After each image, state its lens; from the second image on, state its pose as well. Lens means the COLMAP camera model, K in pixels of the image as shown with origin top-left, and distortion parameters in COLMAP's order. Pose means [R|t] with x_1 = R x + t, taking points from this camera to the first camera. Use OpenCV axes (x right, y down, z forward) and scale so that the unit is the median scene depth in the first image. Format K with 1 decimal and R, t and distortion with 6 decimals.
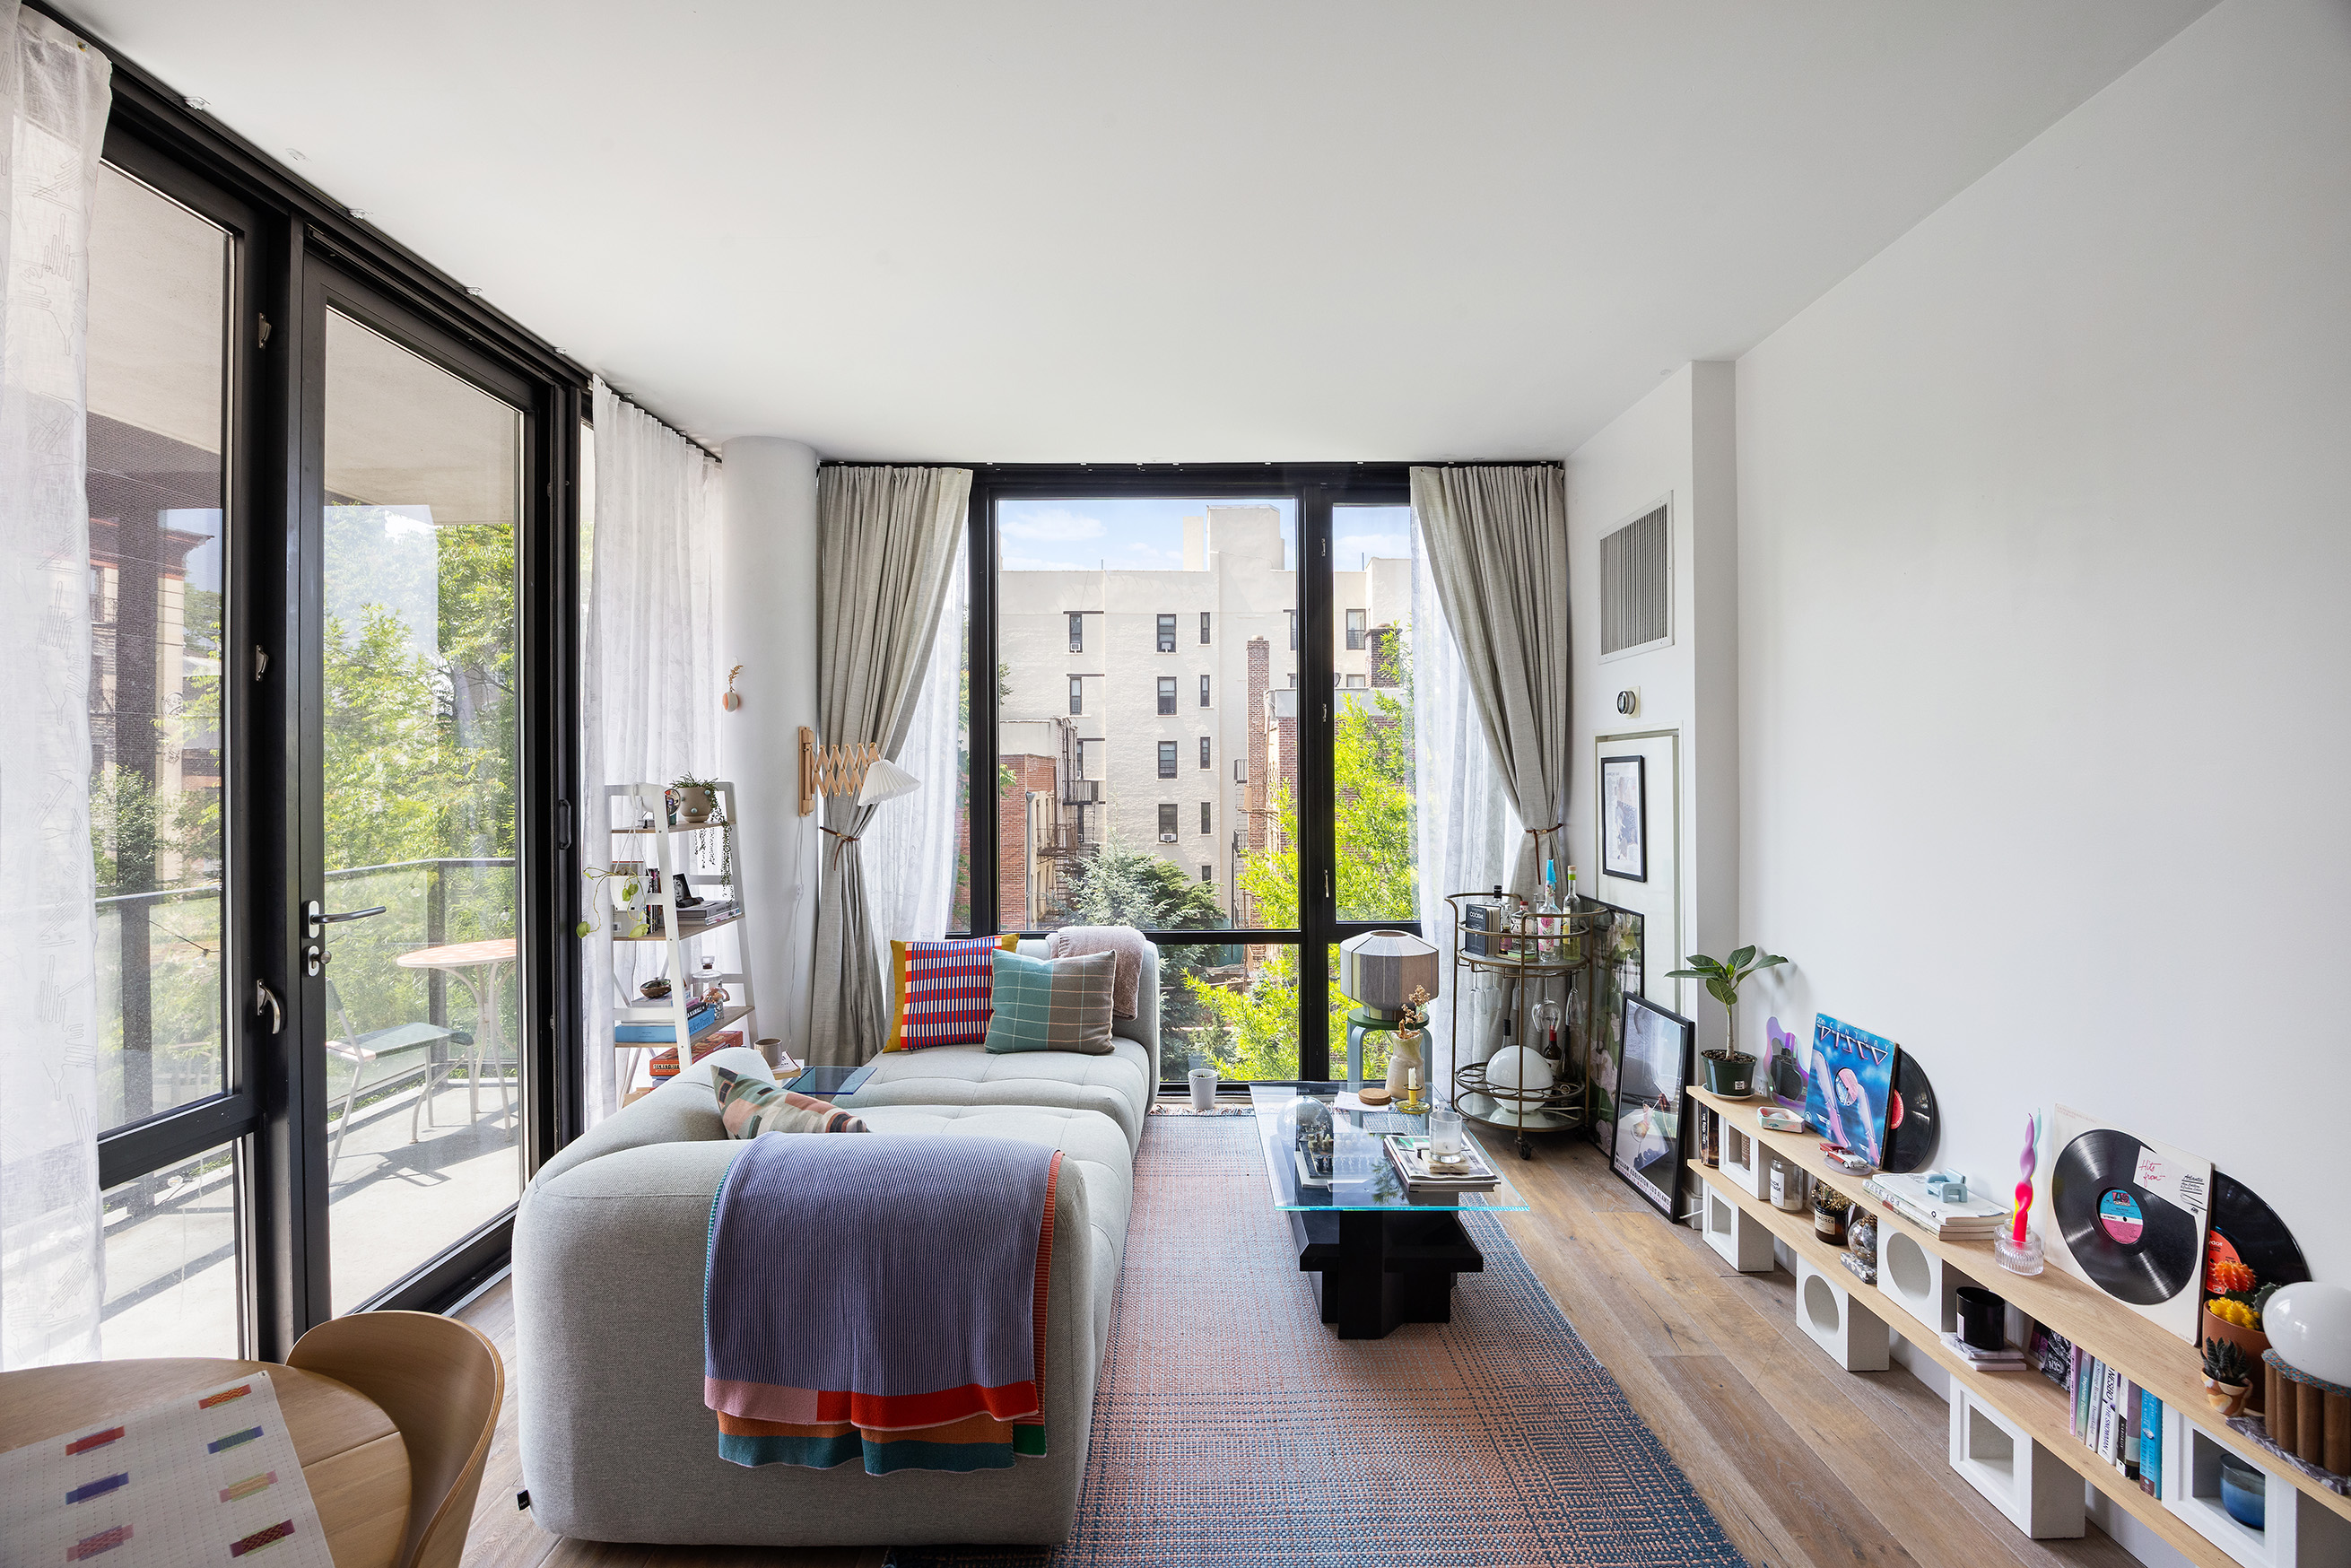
lens RADIAL K [[1030.2, 0, 1164.9], [0, 1030.2, 782.8], [0, 0, 1]] dist [-0.002398, -0.000227]
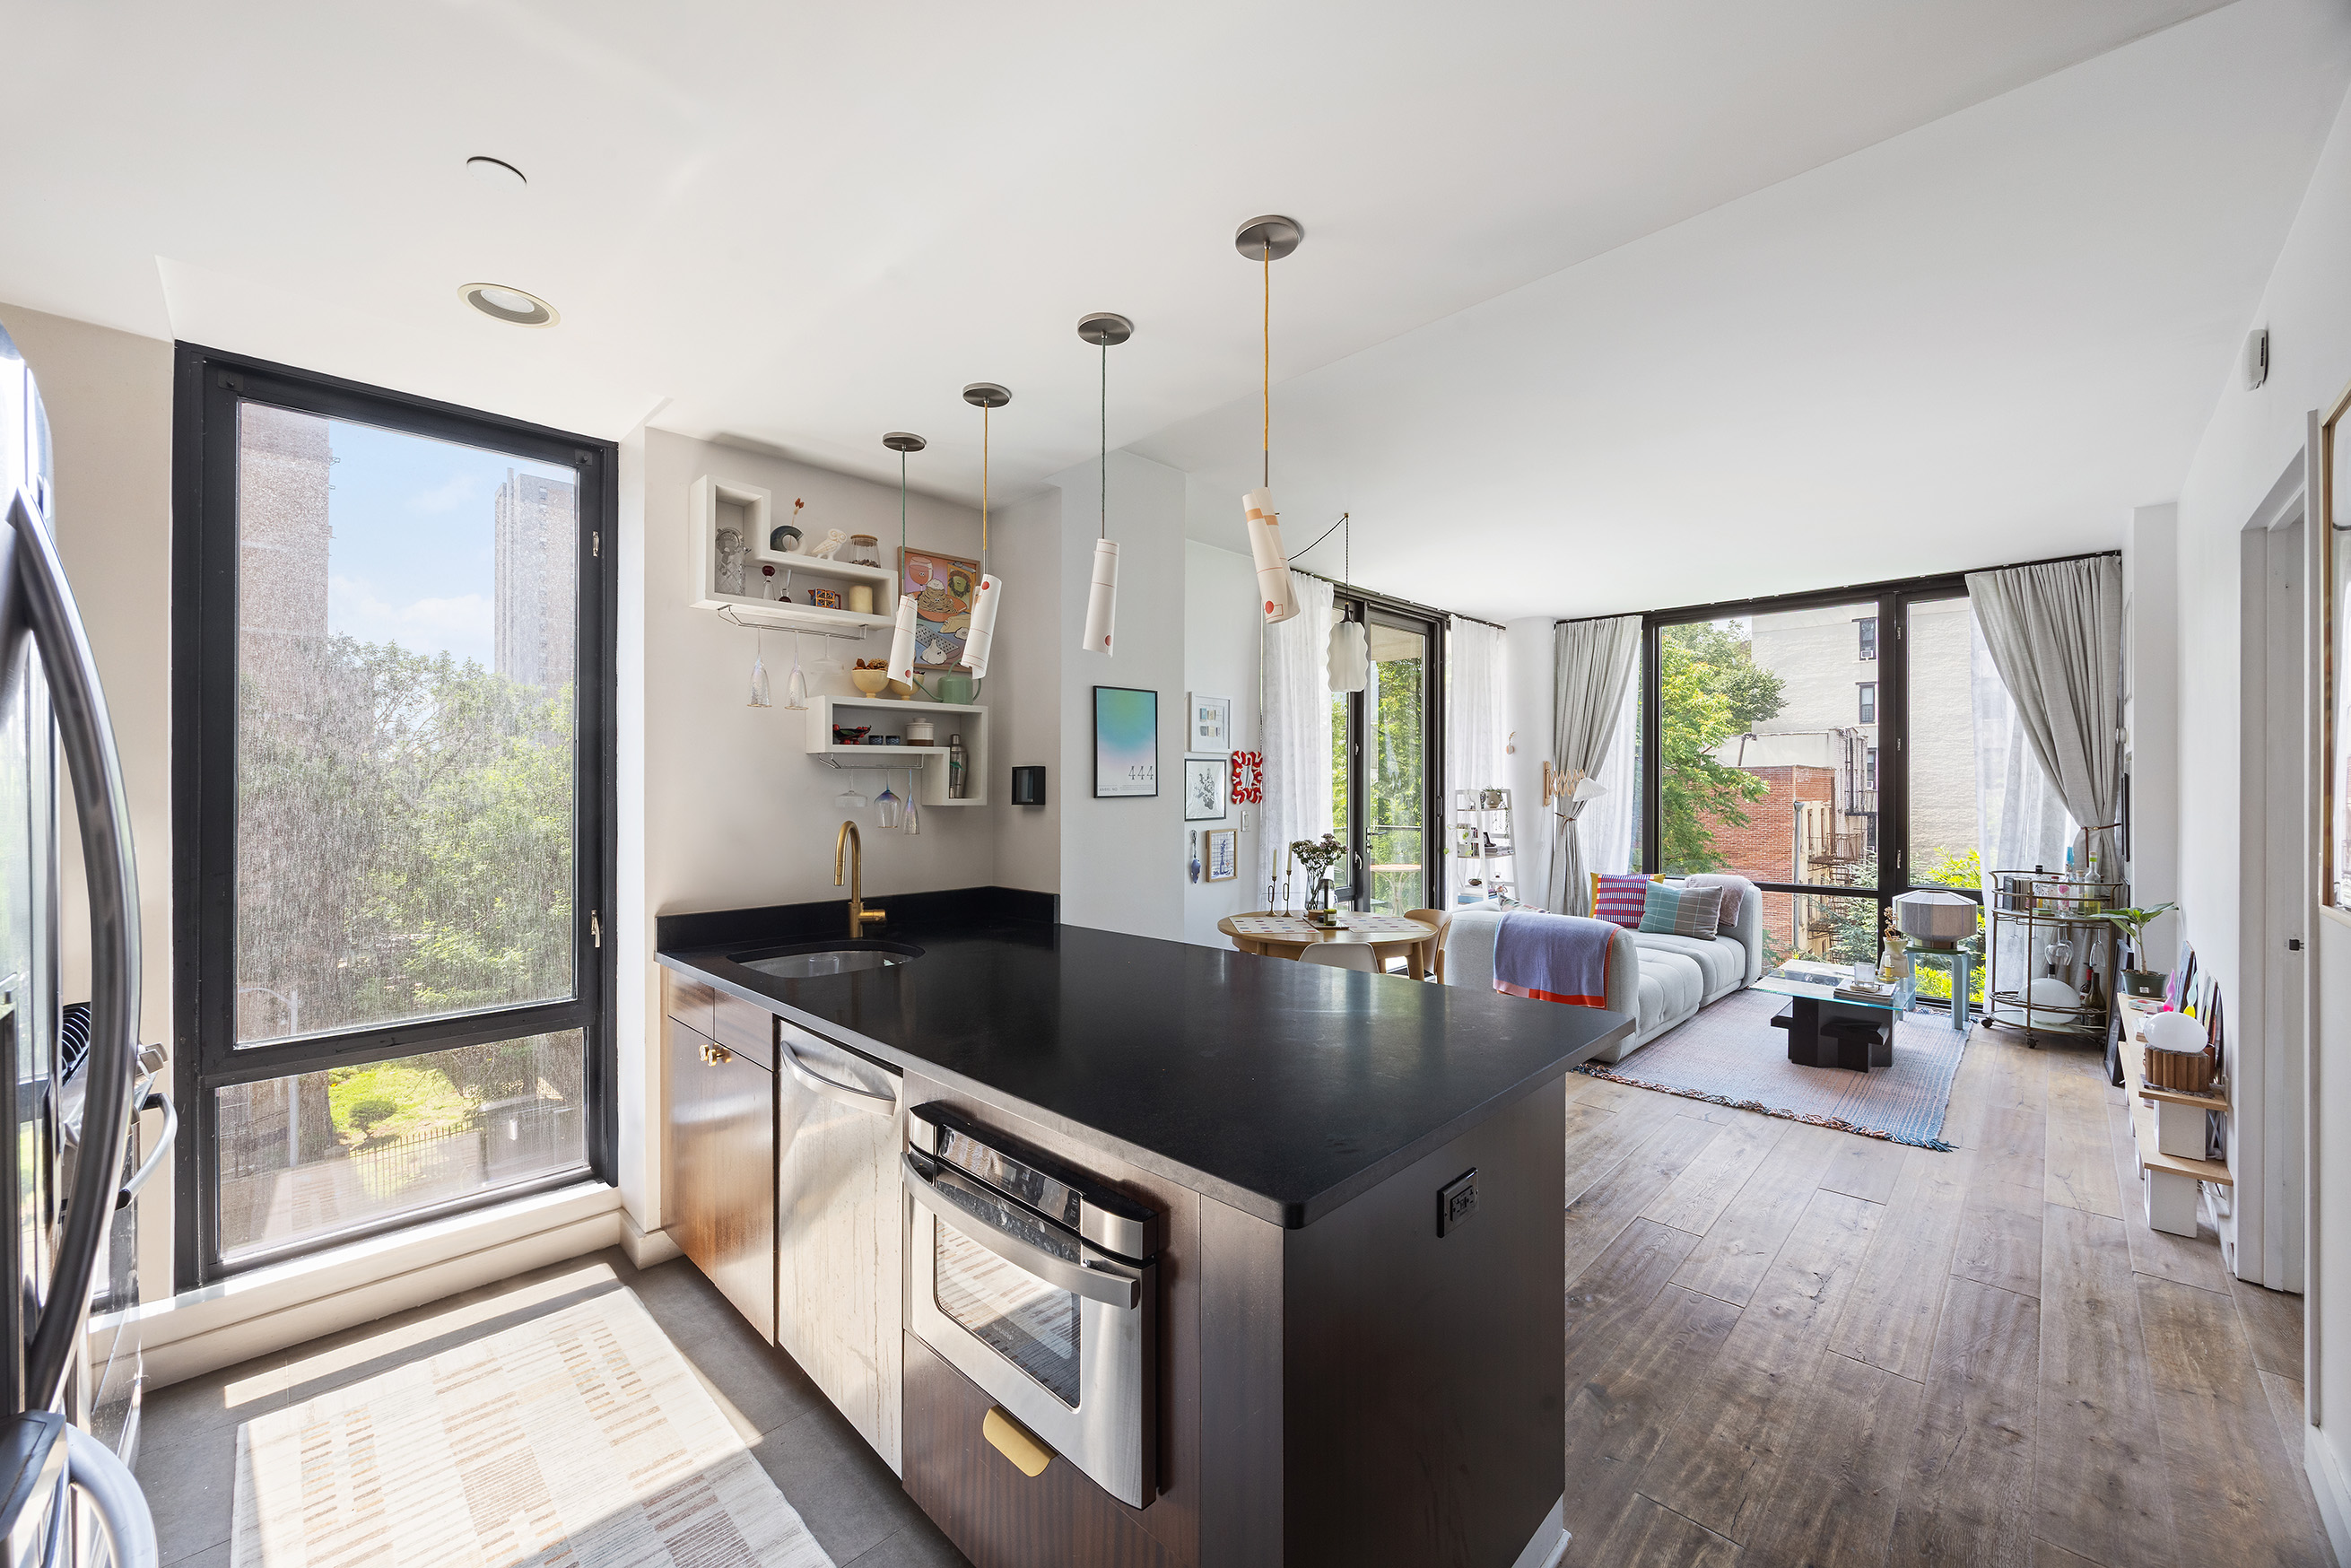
lens RADIAL K [[904.6, 0, 1187.3], [0, 904.6, 787.0], [0, 0, 1]] dist [-0.000686, 0.000005]
pose [[0.727650, 0.001815, -0.685946, 0.353109], [-0.005685, 0.999978, -0.003385, 0.005104], [0.685925, 0.006363, 0.727644, -0.763595]]
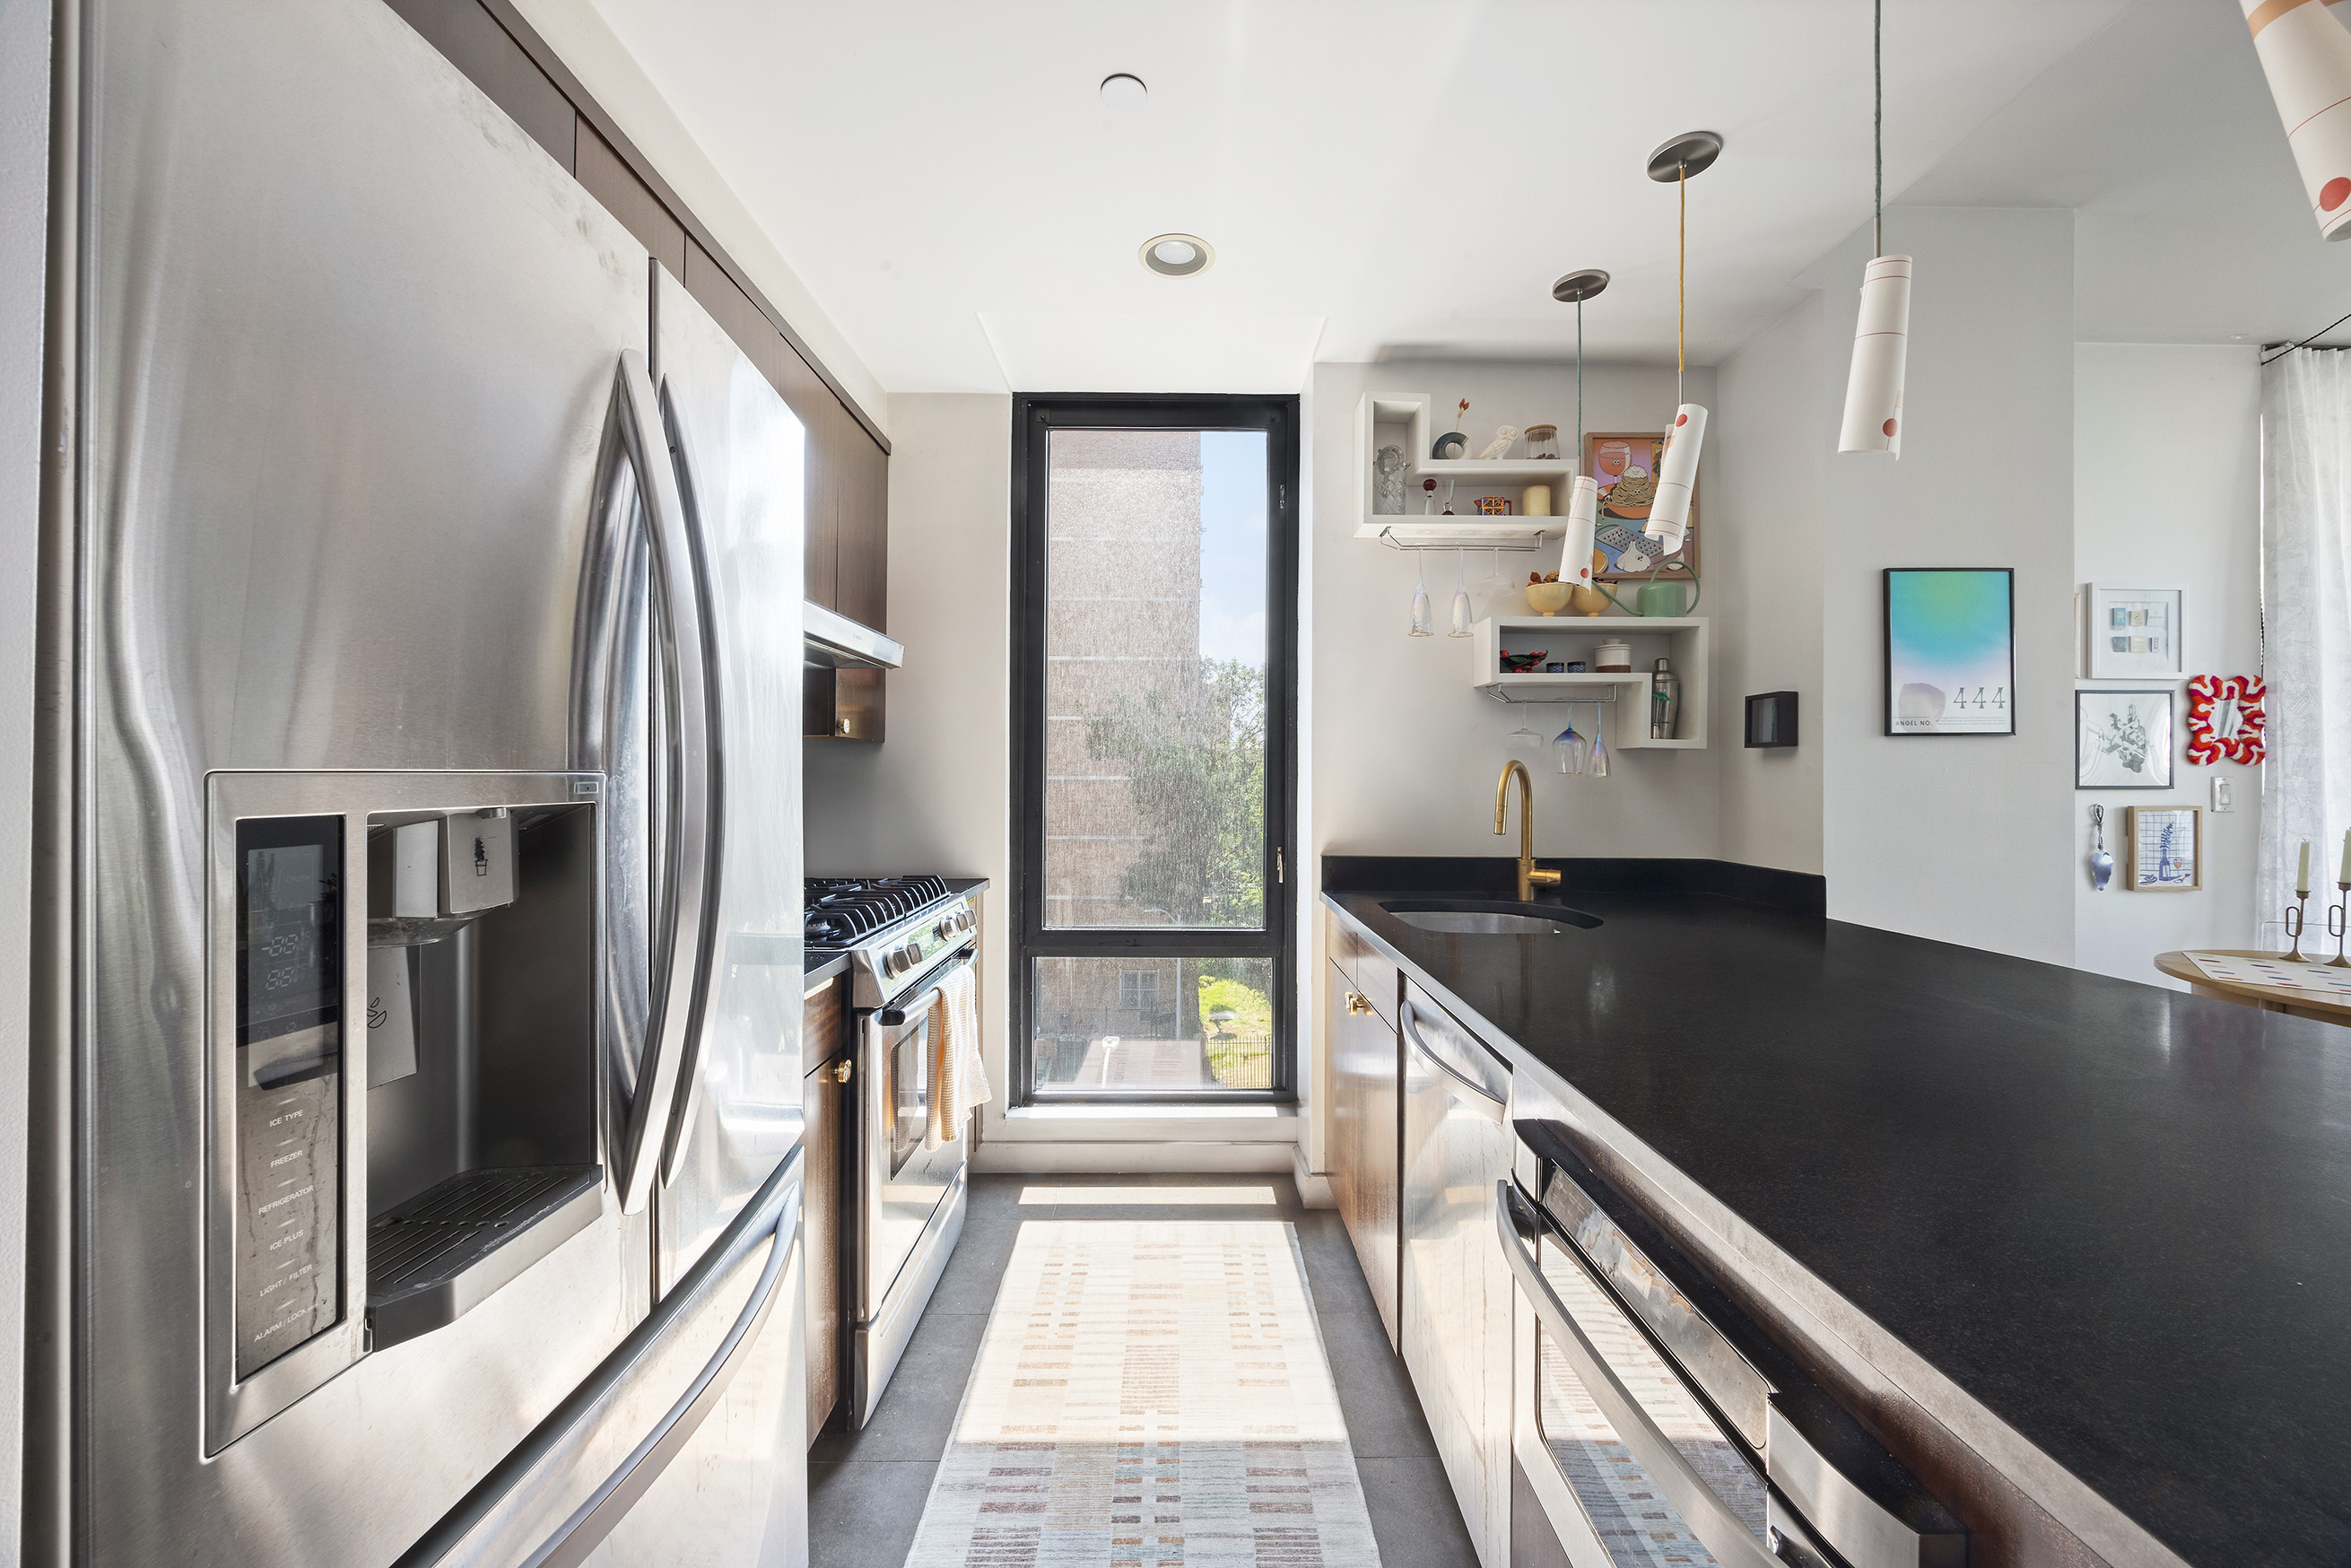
lens RADIAL K [[897.0, 0, 1181.9], [0, 897.0, 761.9], [0, 0, 1]] dist [-0.004811, 0.000200]
pose [[0.023344, -0.010887, -0.999668, 0.240413], [-0.016472, 0.999801, -0.011273, 0.050723], [0.999592, 0.016730, 0.023160, -0.640496]]
